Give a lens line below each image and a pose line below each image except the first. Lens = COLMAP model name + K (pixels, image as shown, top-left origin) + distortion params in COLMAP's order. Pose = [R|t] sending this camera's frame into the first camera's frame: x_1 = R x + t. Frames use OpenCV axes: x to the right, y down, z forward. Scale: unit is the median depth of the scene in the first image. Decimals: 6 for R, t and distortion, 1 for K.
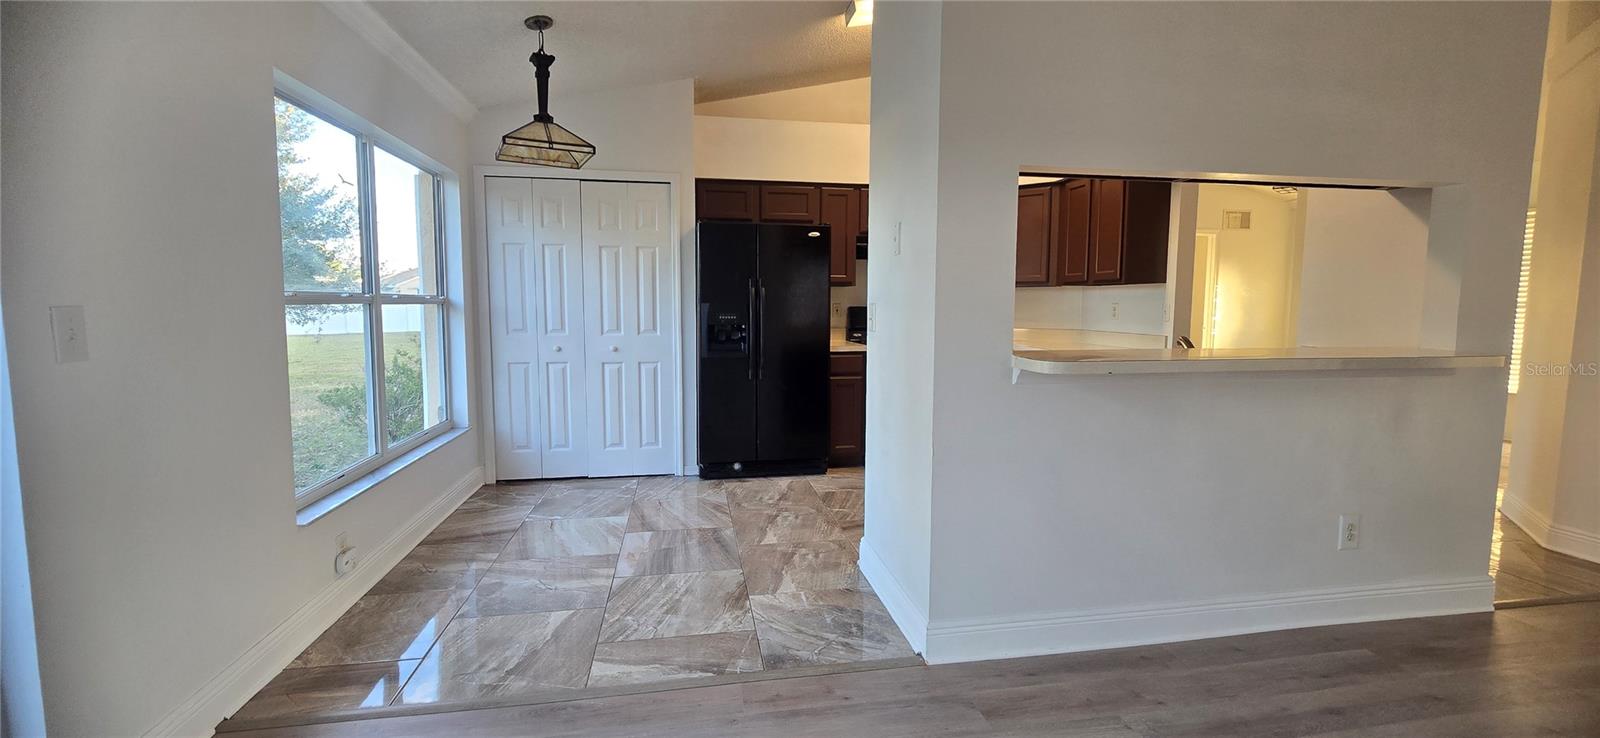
lens RADIAL K [[653.4, 0, 794.9], [0, 653.4, 361.4], [0, 0, 1]] dist [-0.000363, -0.000296]
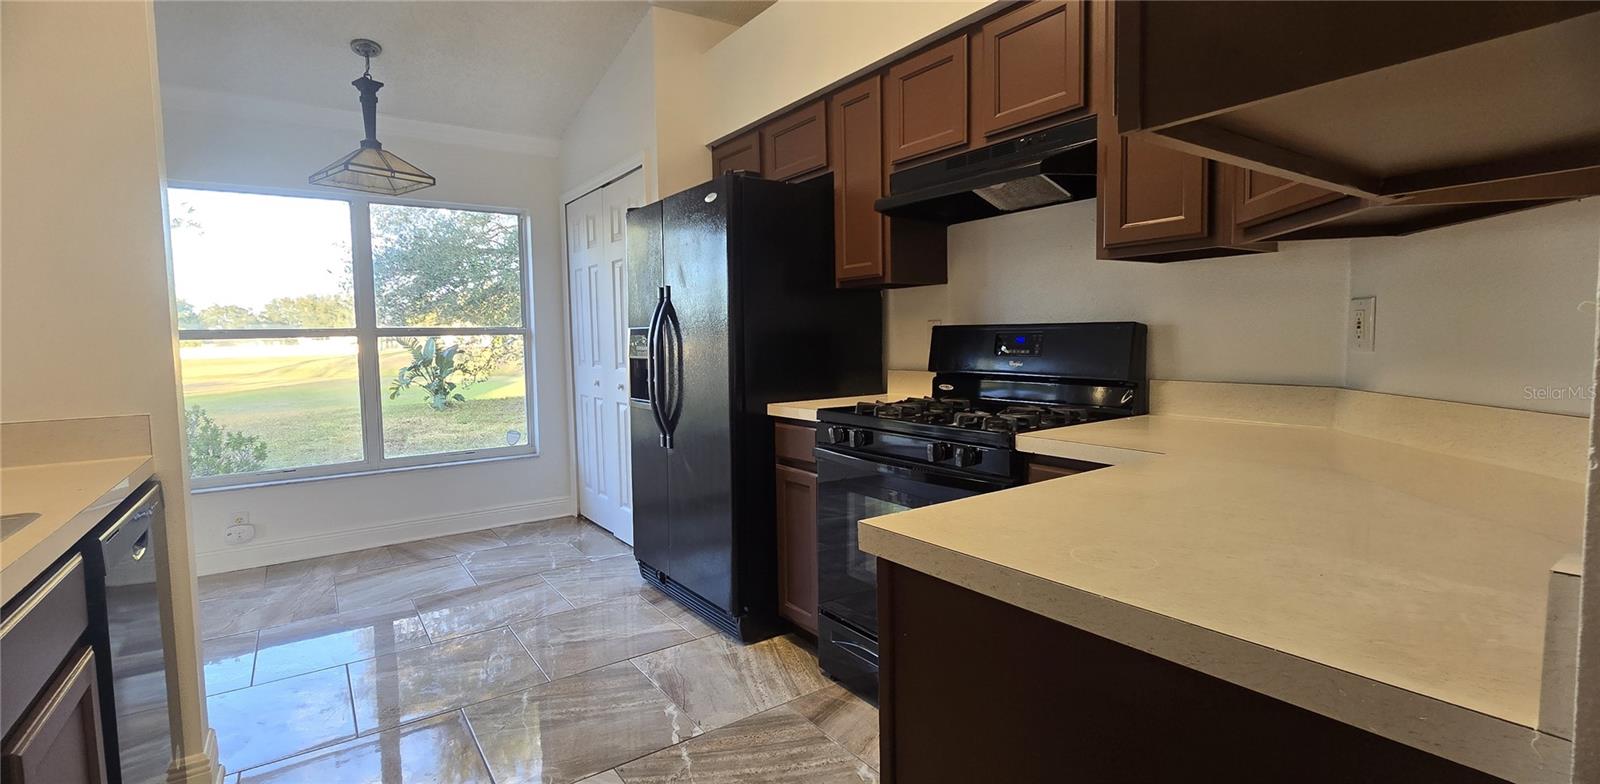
lens RADIAL K [[692.3, 0, 747.1], [0, 692.3, 382.3], [0, 0, 1]] dist [0.001292, 0.000037]
pose [[0.394137, 0.049268, -0.917730, 0.763655], [-0.061394, 0.997743, 0.027197, -0.076481], [0.916999, 0.045624, 0.396272, 1.067045]]
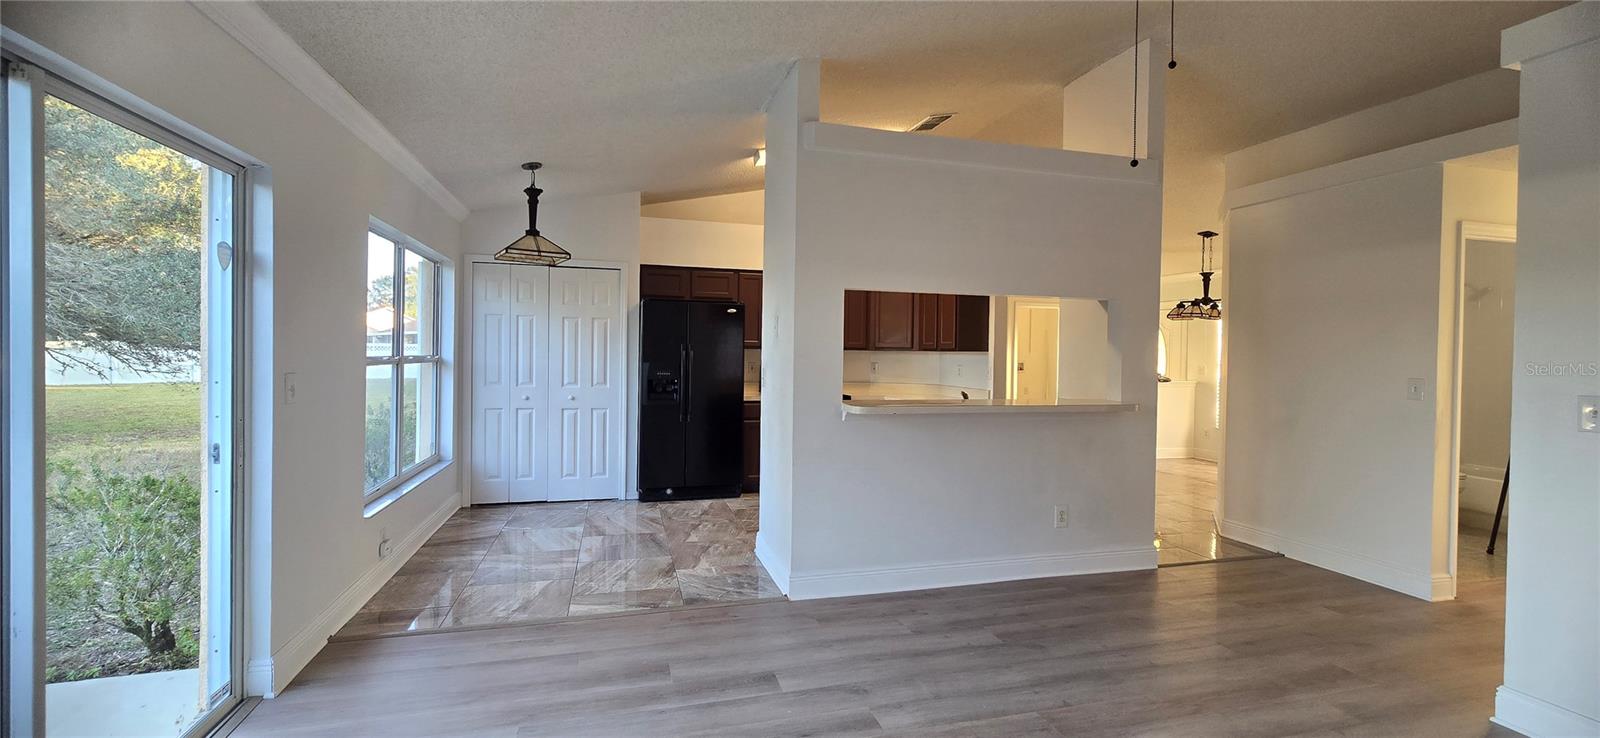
lens RADIAL K [[653.4, 0, 794.9], [0, 653.4, 361.4], [0, 0, 1]] dist [-0.000363, -0.000296]
pose [[0.995203, 0.010034, 0.097315, 0.037731], [-0.002575, 0.997068, -0.076471, 0.007932], [-0.097797, 0.075854, 0.992311, -0.398252]]
